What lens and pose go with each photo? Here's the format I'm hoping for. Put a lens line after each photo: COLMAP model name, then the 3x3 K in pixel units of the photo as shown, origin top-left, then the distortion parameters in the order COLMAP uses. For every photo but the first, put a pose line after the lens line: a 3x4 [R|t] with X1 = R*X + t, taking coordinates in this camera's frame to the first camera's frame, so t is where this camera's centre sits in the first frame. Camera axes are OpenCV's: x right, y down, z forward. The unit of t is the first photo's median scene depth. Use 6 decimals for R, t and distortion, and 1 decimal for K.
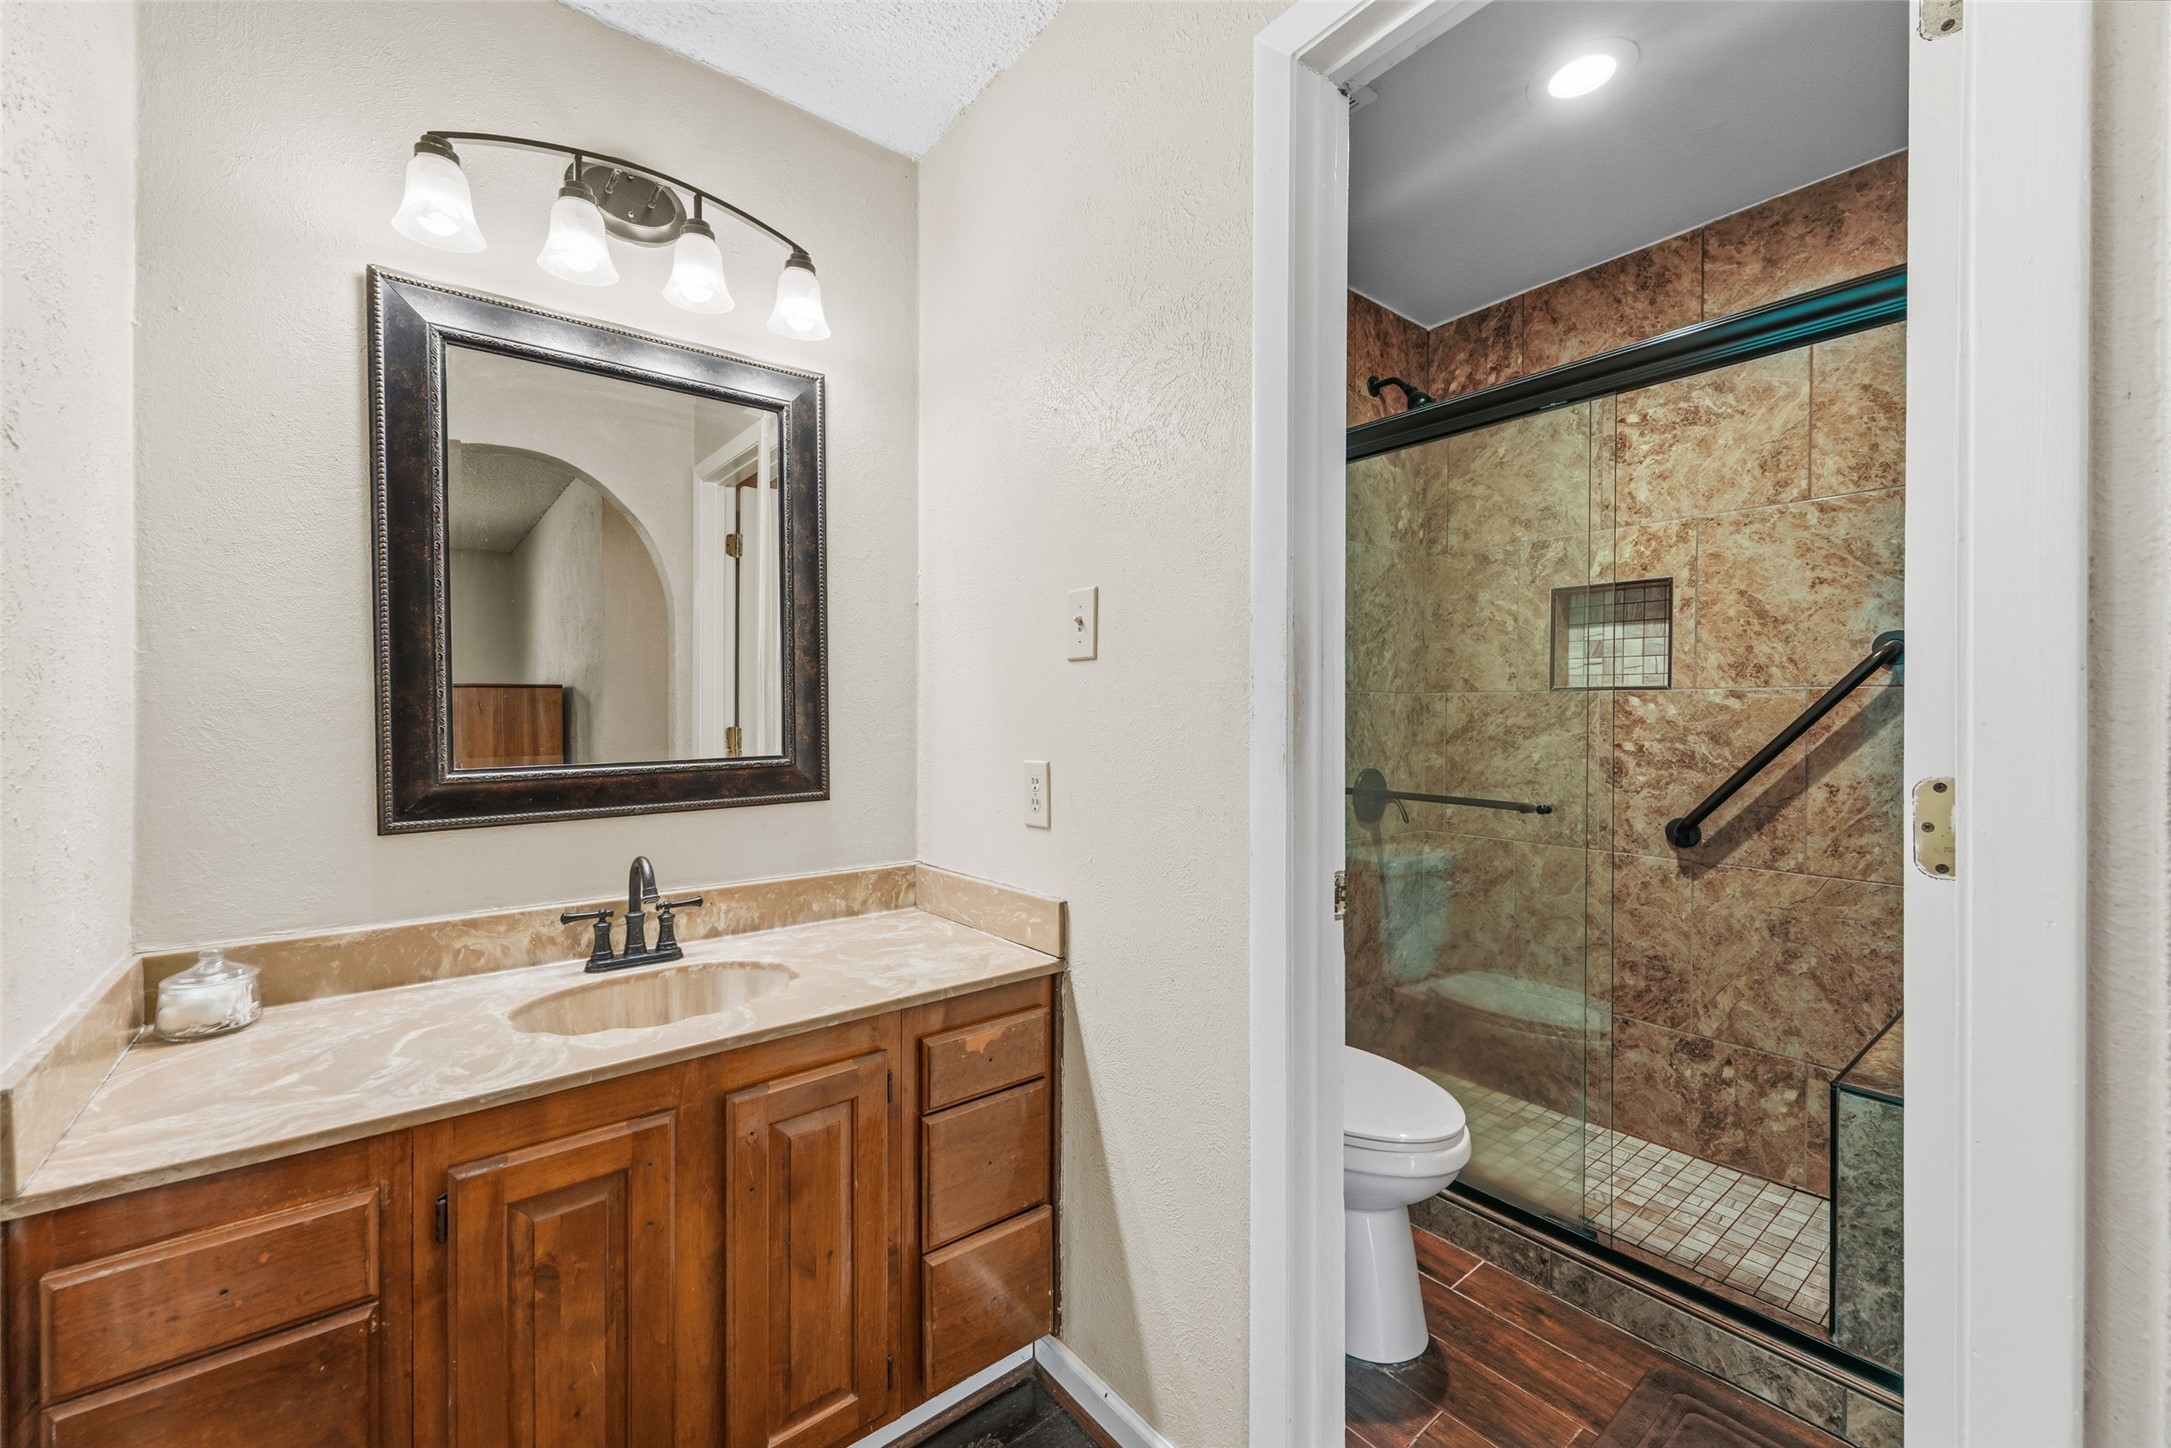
lens RADIAL K [[858.3, 0, 1062.9], [0, 858.3, 717.1], [0, 0, 1]] dist [0.004278, -0.001721]
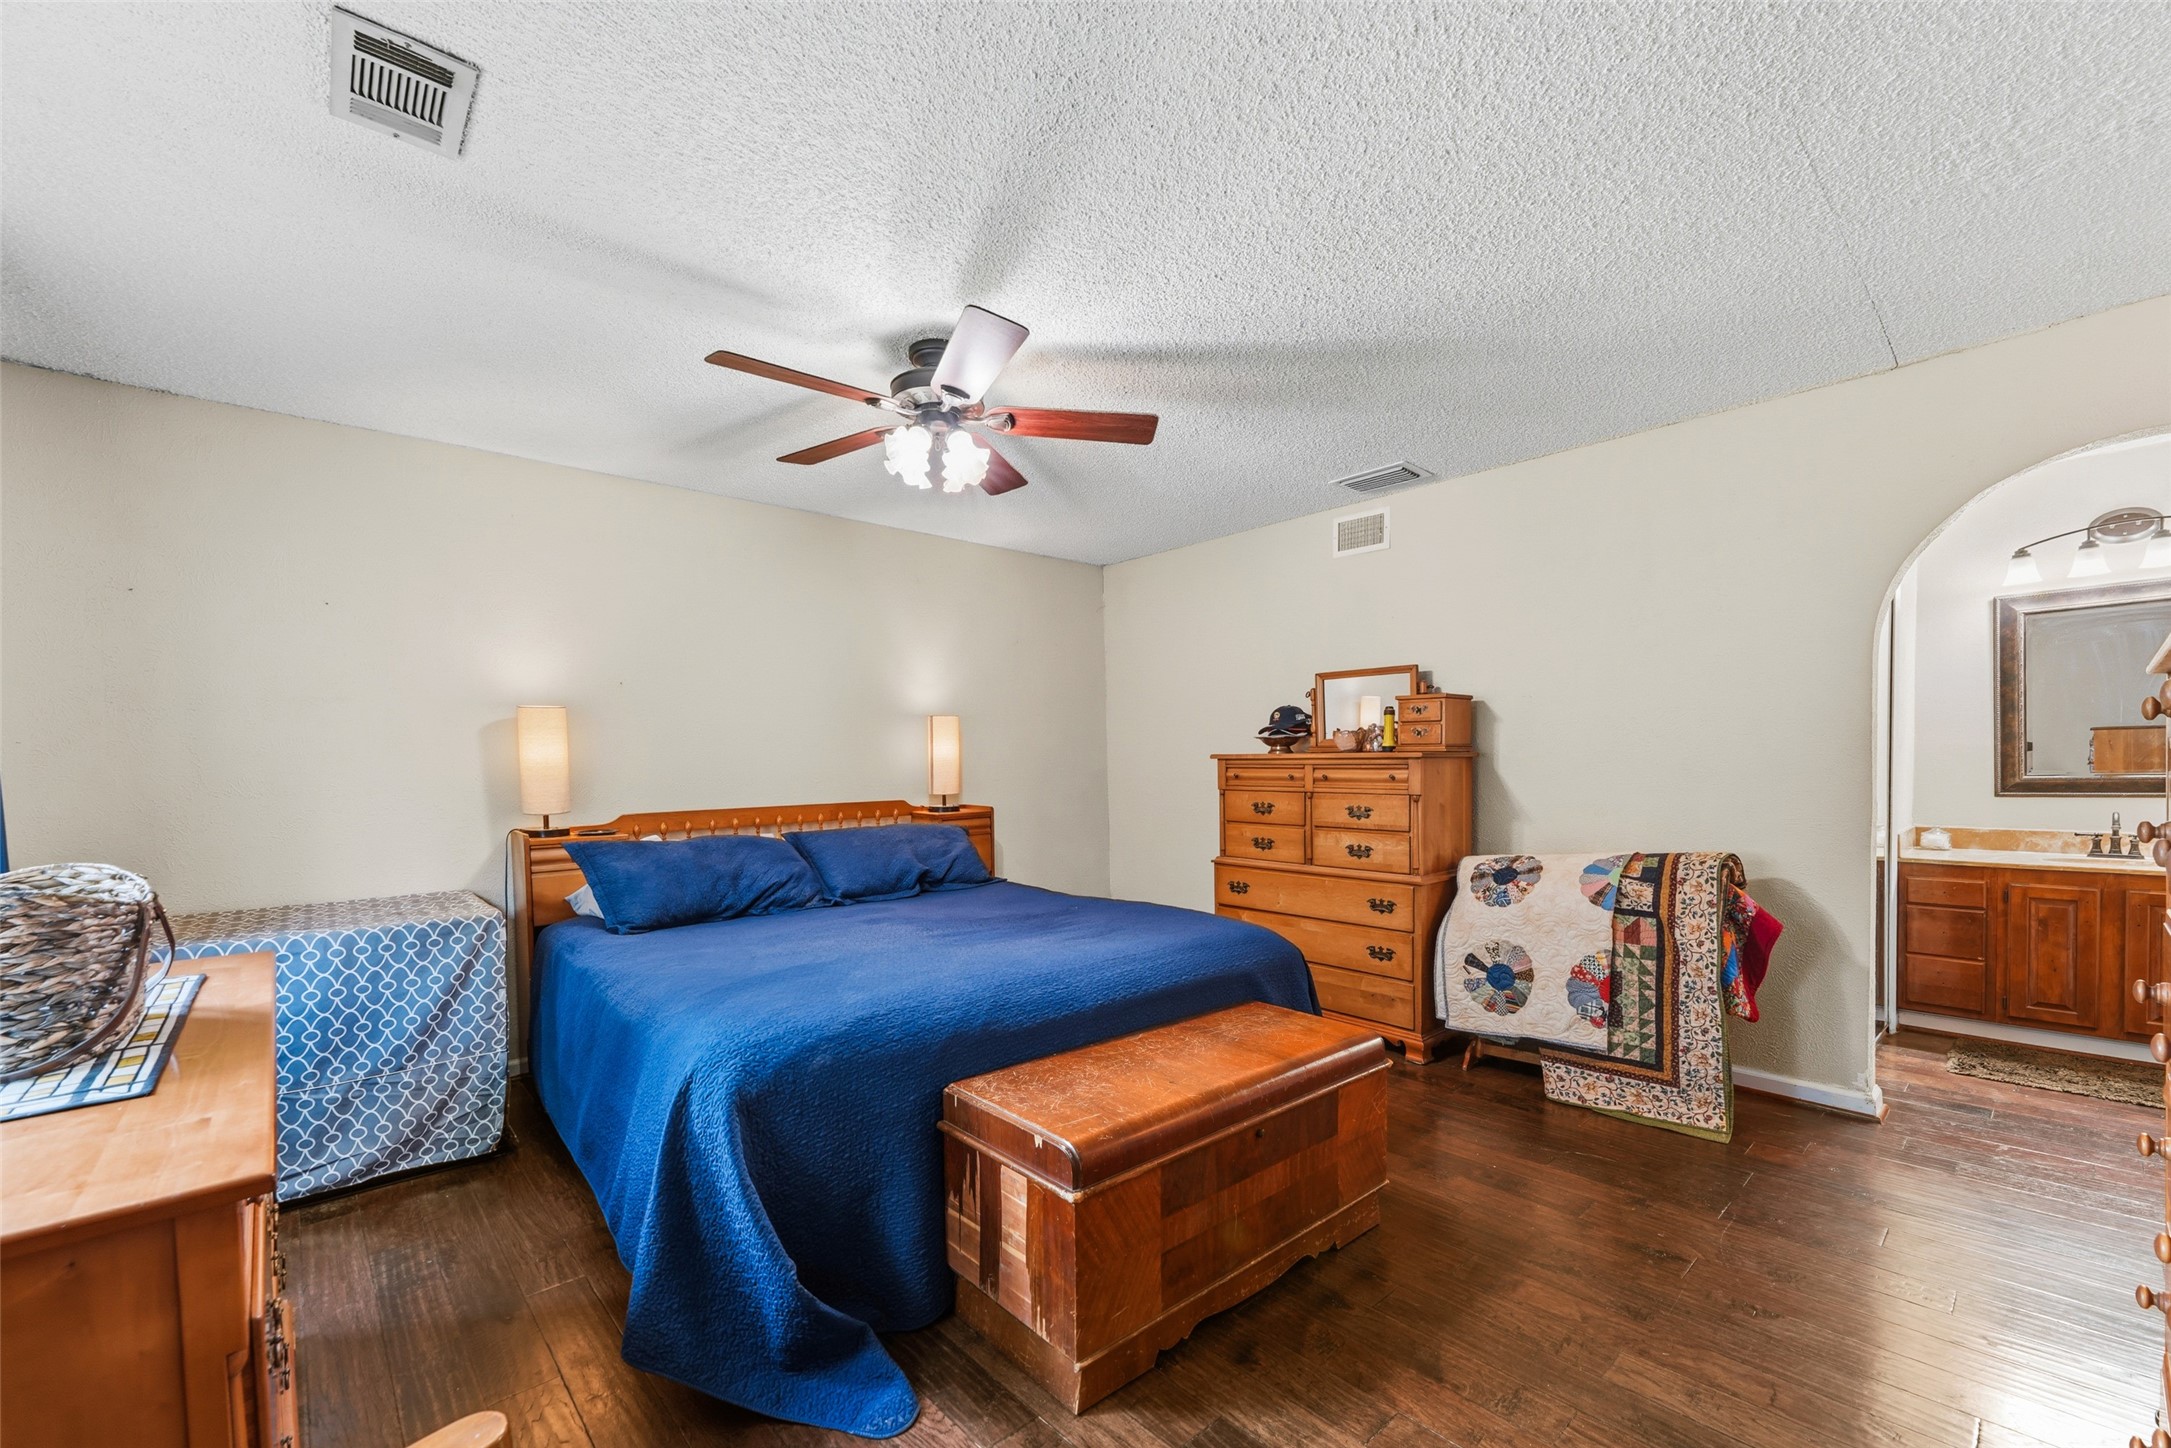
lens RADIAL K [[858.3, 0, 1083.5], [0, 858.3, 778.3], [0, 0, 1]] dist [0.004278, -0.001721]
pose [[0.048244, 0.020629, -0.998623, 1.422724], [0.004972, 0.999769, 0.020893, 0.000495], [0.998823, -0.005973, 0.048131, -1.607862]]
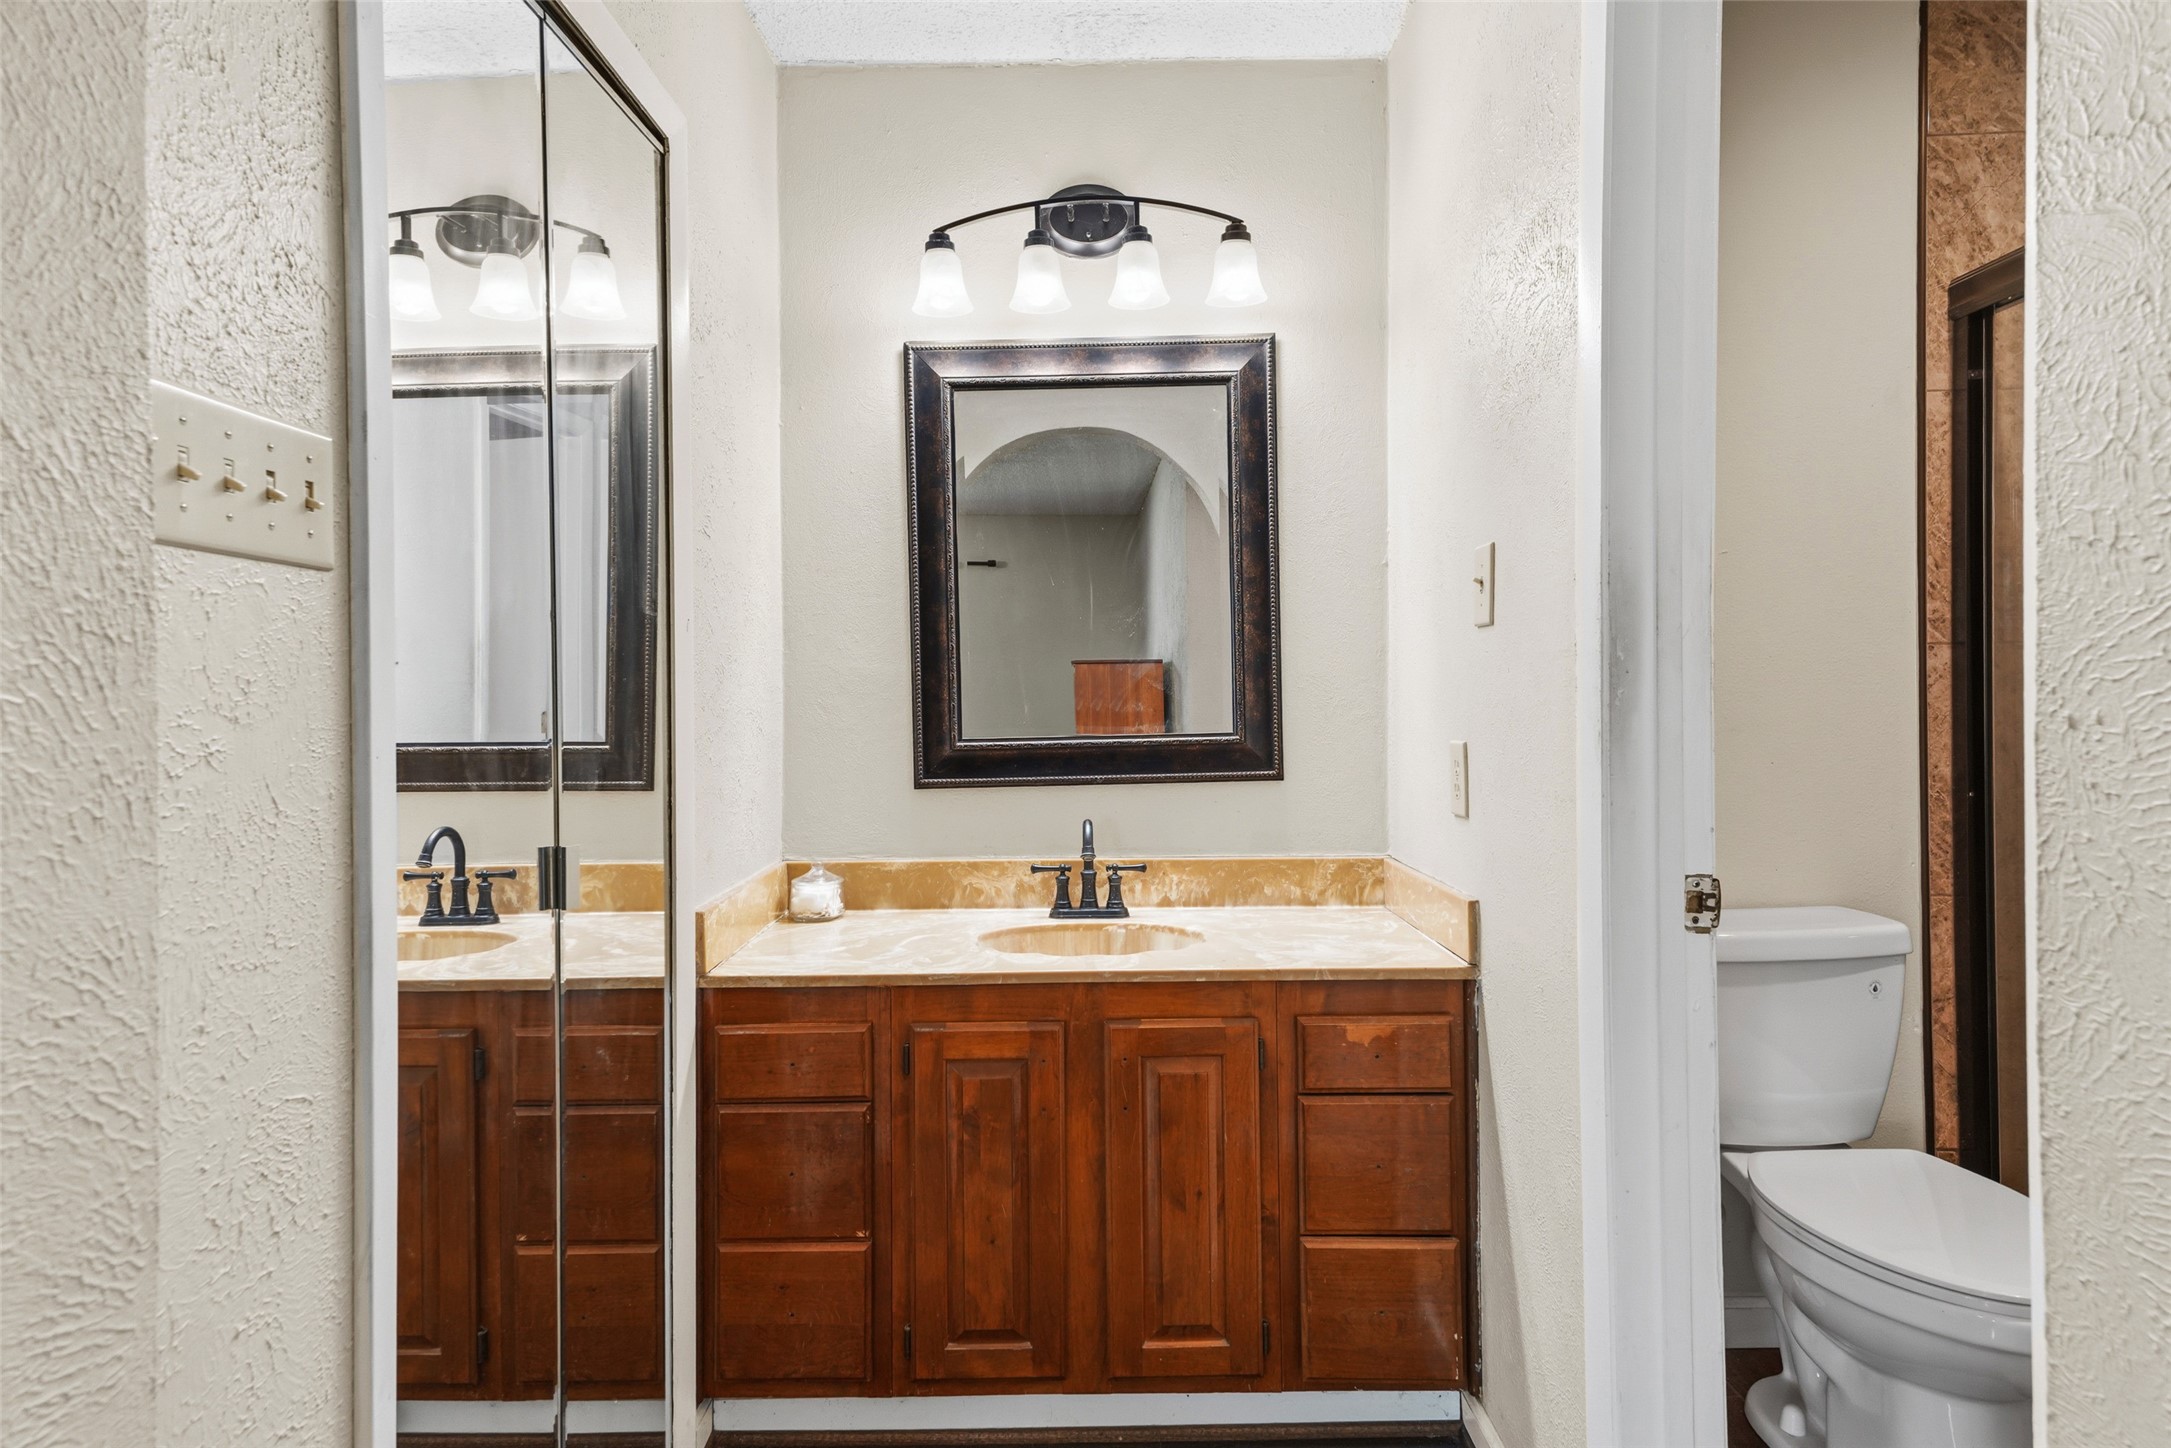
lens RADIAL K [[1217.6, 0, 1074.6], [0, 1217.6, 690.5], [0, 0, 1]] dist [0.034251, -0.002723]
pose [[0.782051, -0.009610, -0.623141, 0.384855], [0.008140, 0.999953, -0.005206, 0.002387], [0.623162, -0.001001, 0.782092, -0.197270]]
